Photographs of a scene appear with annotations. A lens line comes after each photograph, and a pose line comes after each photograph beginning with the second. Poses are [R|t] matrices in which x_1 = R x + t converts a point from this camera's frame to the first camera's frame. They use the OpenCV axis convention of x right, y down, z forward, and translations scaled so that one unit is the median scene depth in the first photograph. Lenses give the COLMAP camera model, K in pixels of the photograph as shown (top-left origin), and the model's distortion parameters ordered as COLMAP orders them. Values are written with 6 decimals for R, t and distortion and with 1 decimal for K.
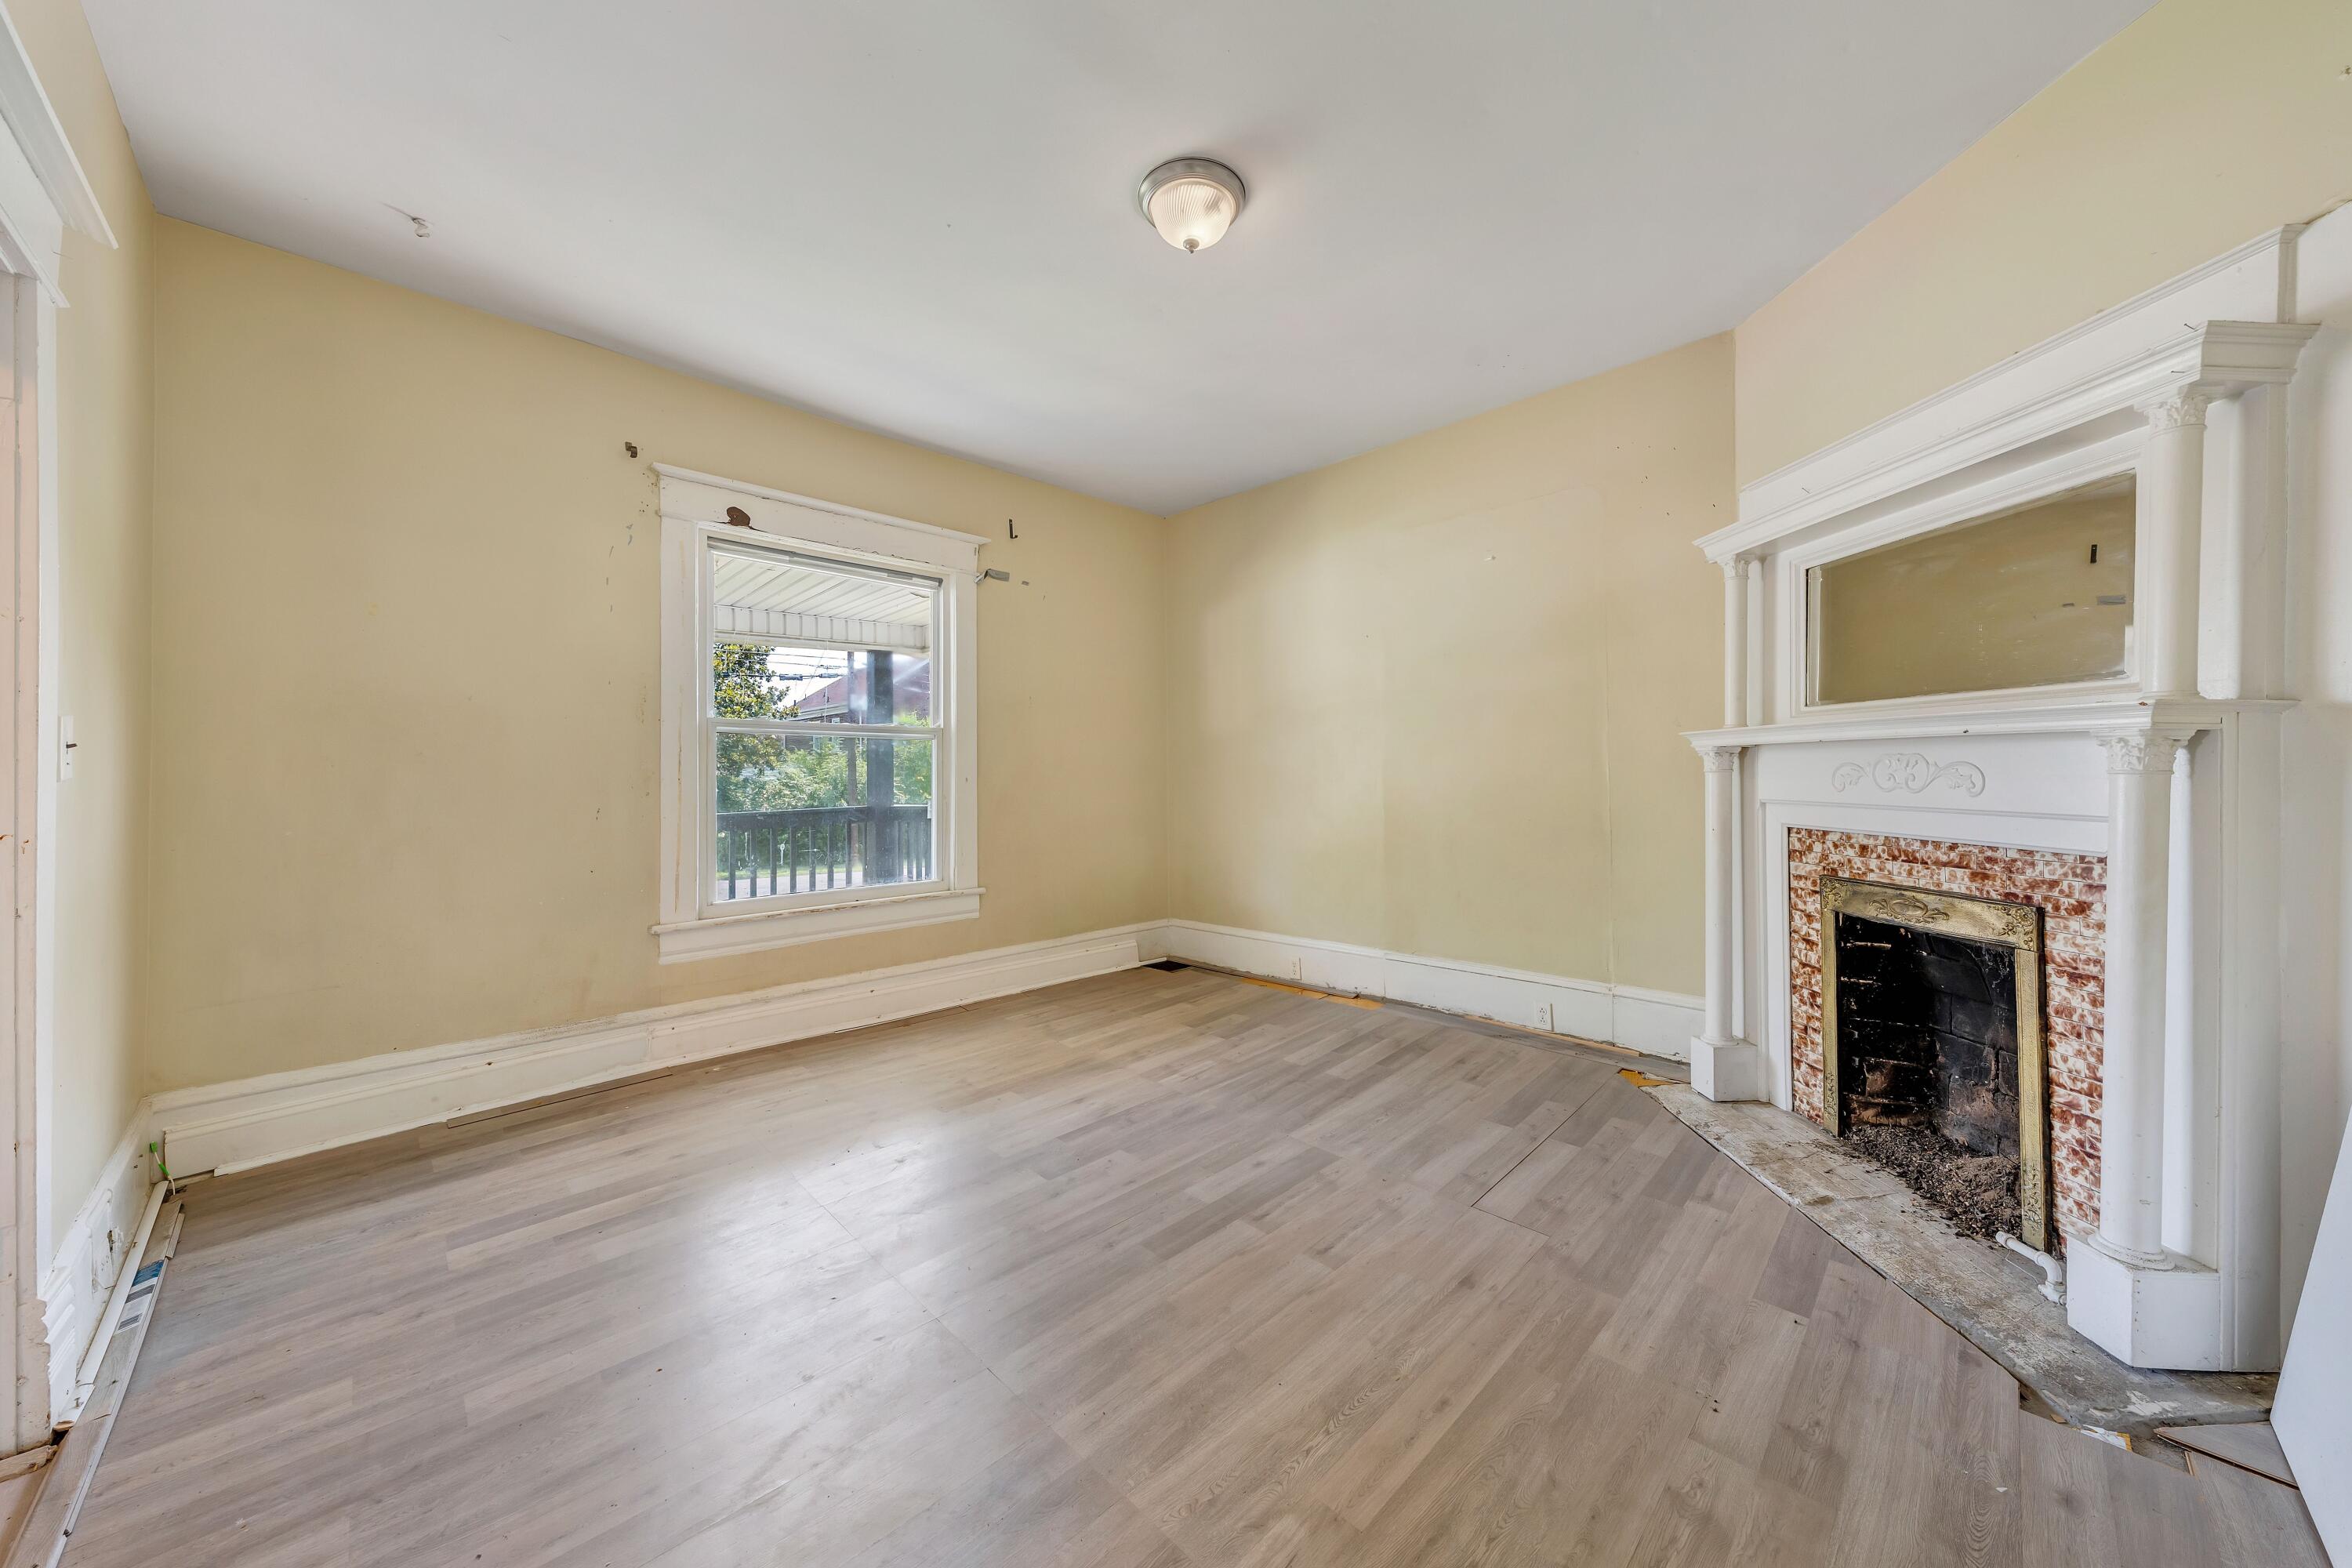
lens RADIAL K [[819.1, 0, 1187.5], [0, 819.1, 776.0], [0, 0, 1]] dist [-0.001441, -0.000207]
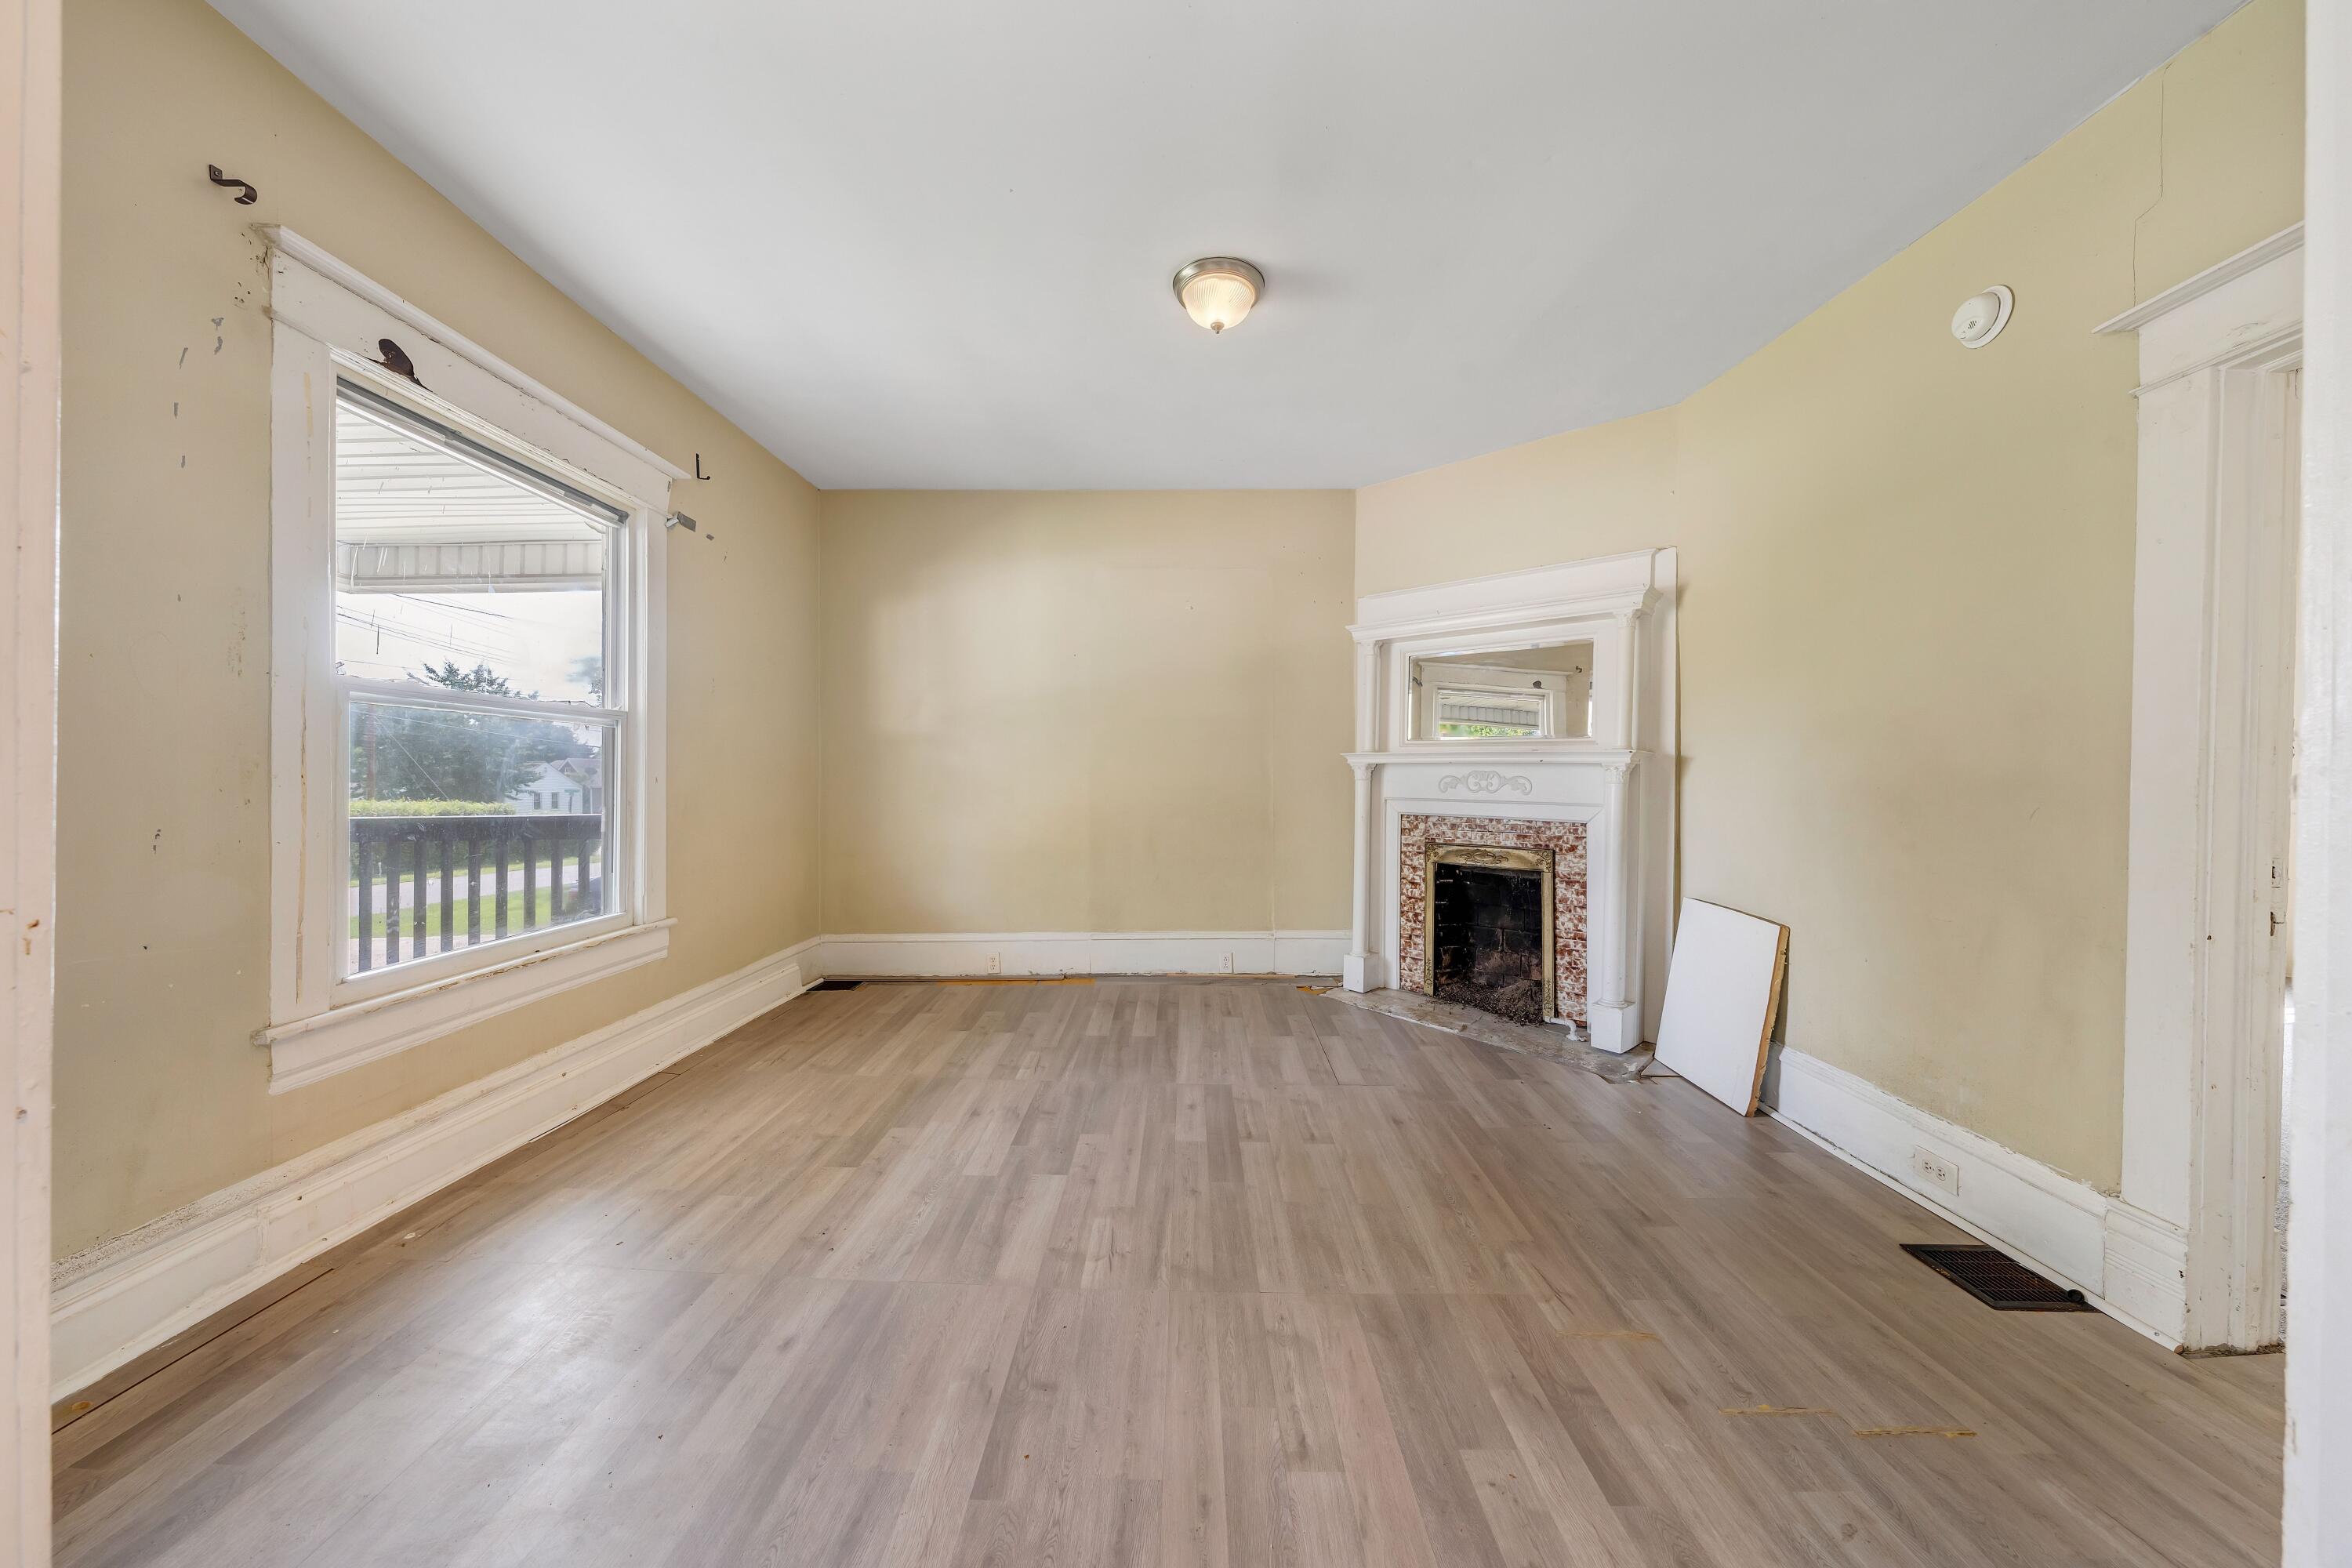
lens RADIAL K [[804.2, 0, 1181.3], [0, 804.2, 789.1], [0, 0, 1]] dist [-0.000367, -0.000230]
pose [[0.712858, 0.000377, 0.701308, -0.744316], [-0.009234, 0.999918, 0.008849, 0.002794], [-0.701248, -0.012784, 0.712803, 0.184417]]
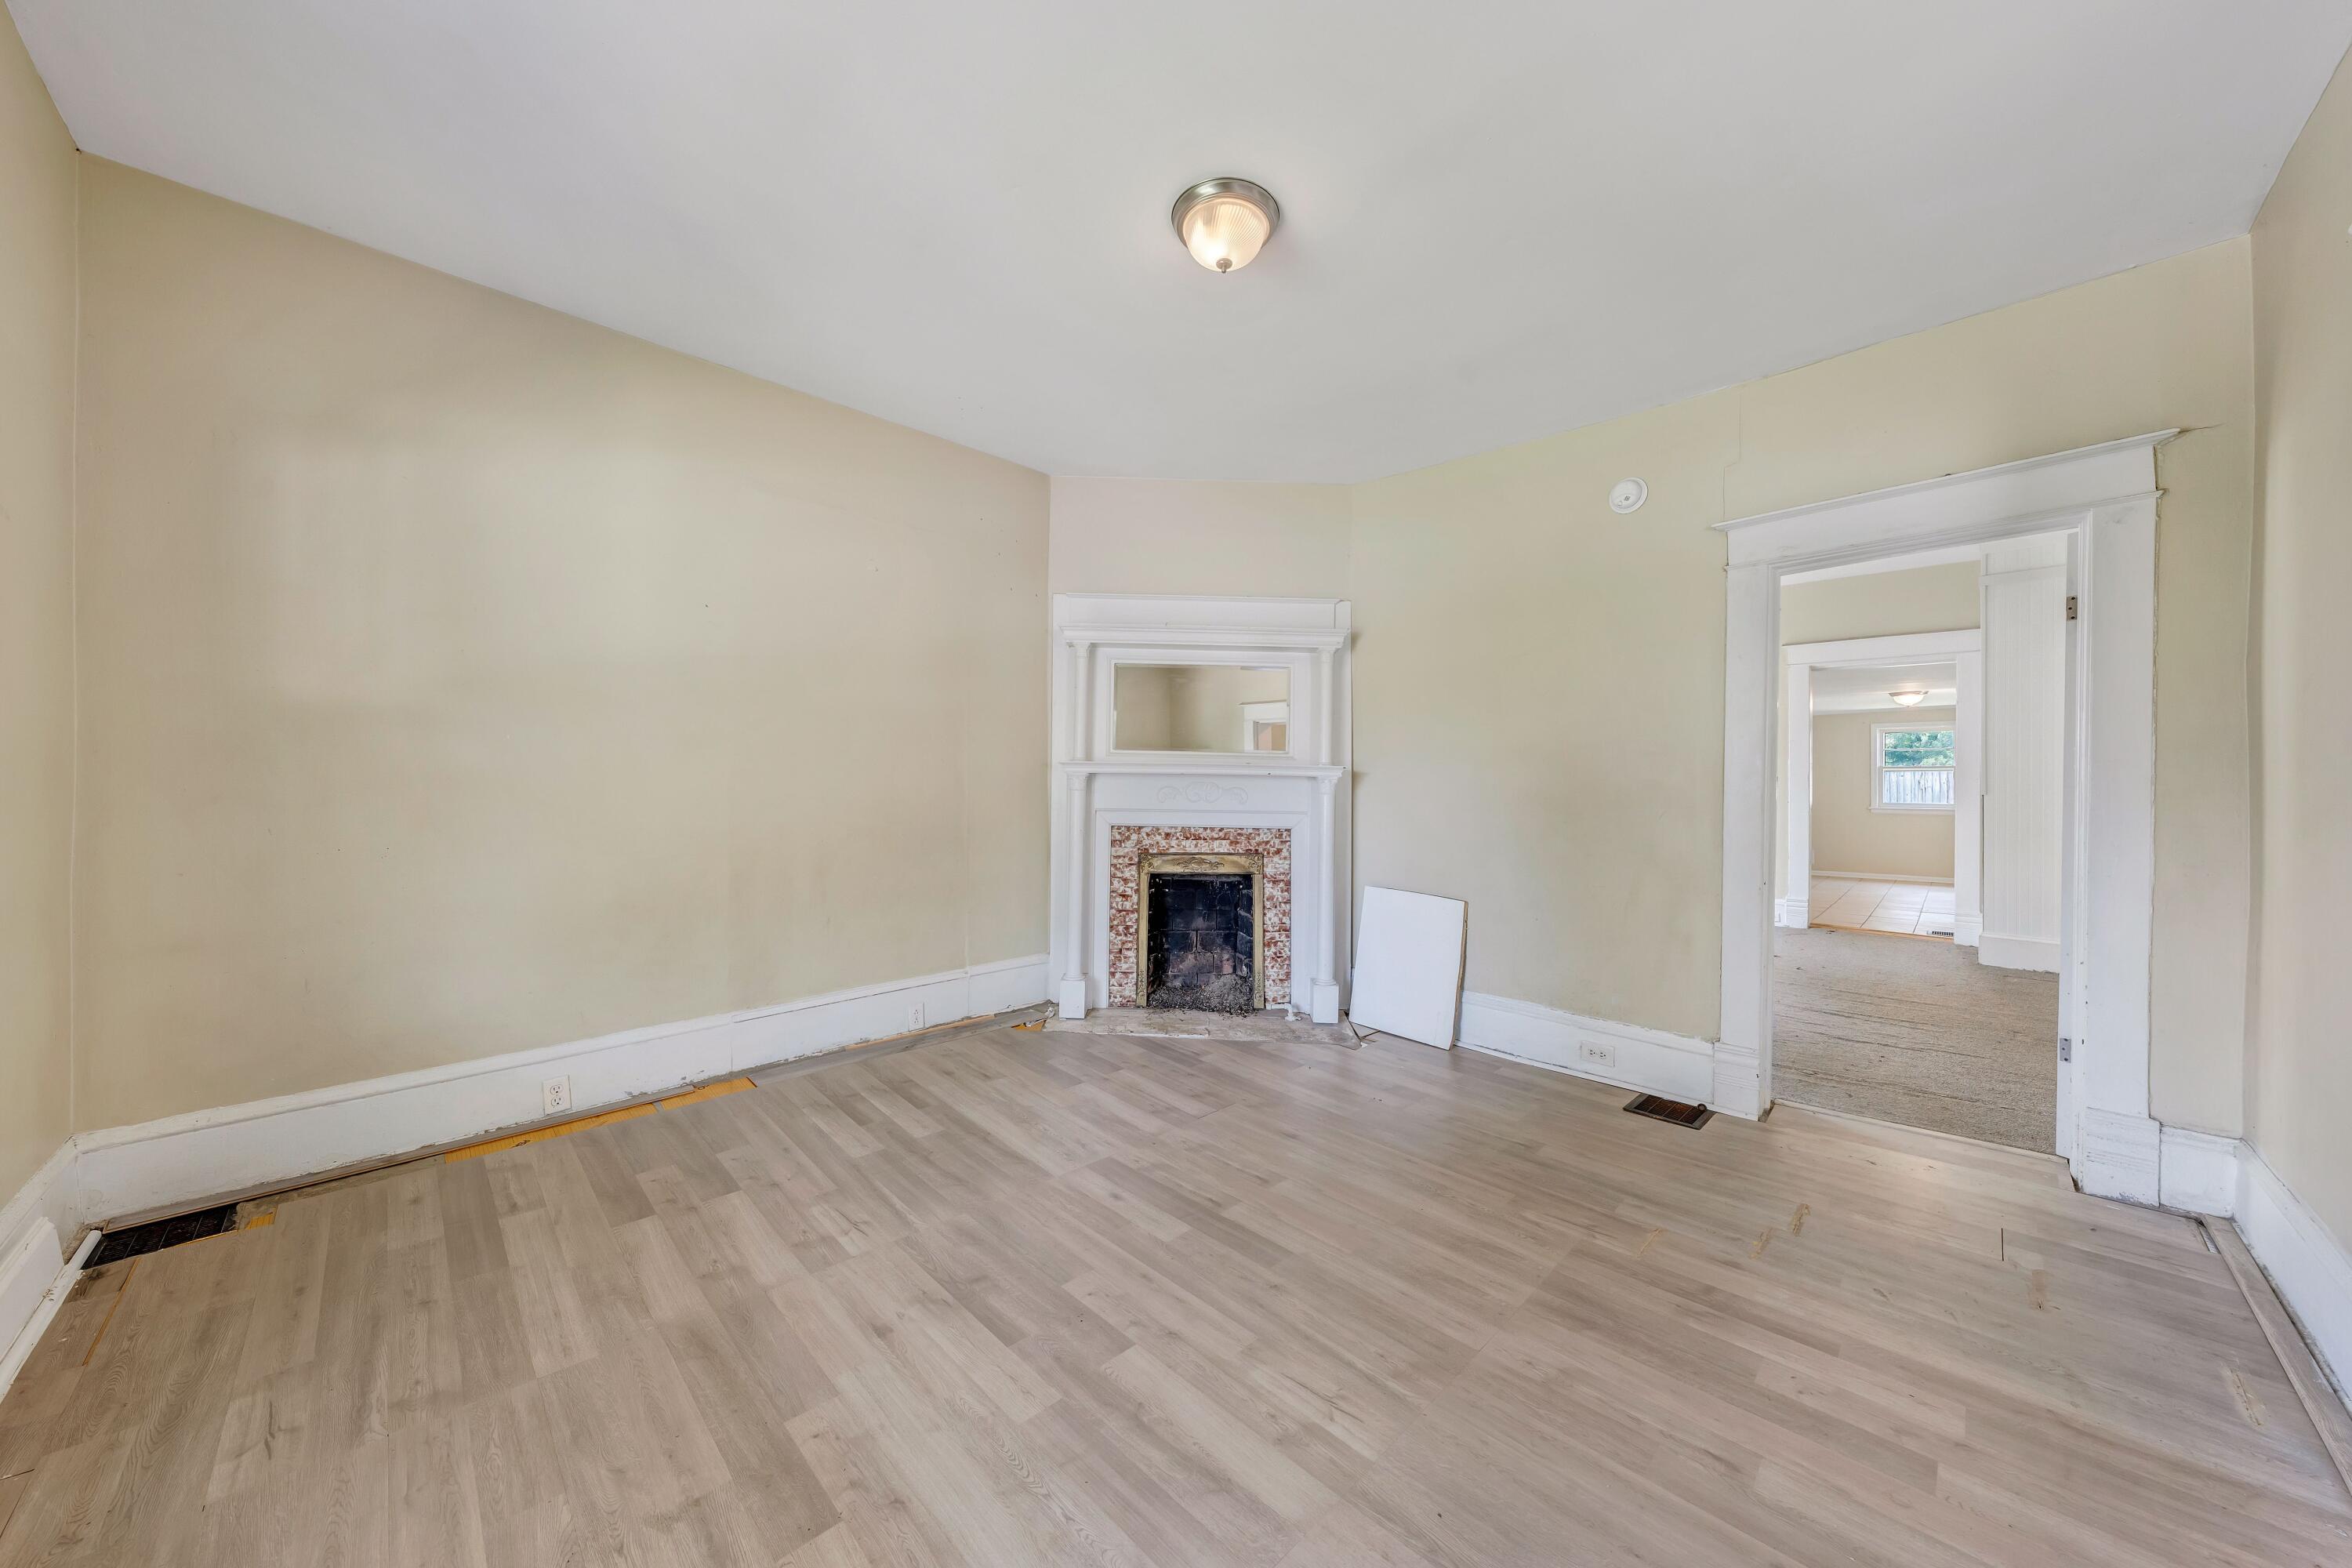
lens RADIAL K [[804.2, 0, 1181.3], [0, 804.2, 789.1], [0, 0, 1]] dist [-0.000367, -0.000230]
pose [[0.003103, 0.001810, 0.999994, -0.865380], [-0.008996, 0.999958, -0.001782, -0.006280], [-0.999955, -0.008991, 0.003119, 0.926397]]
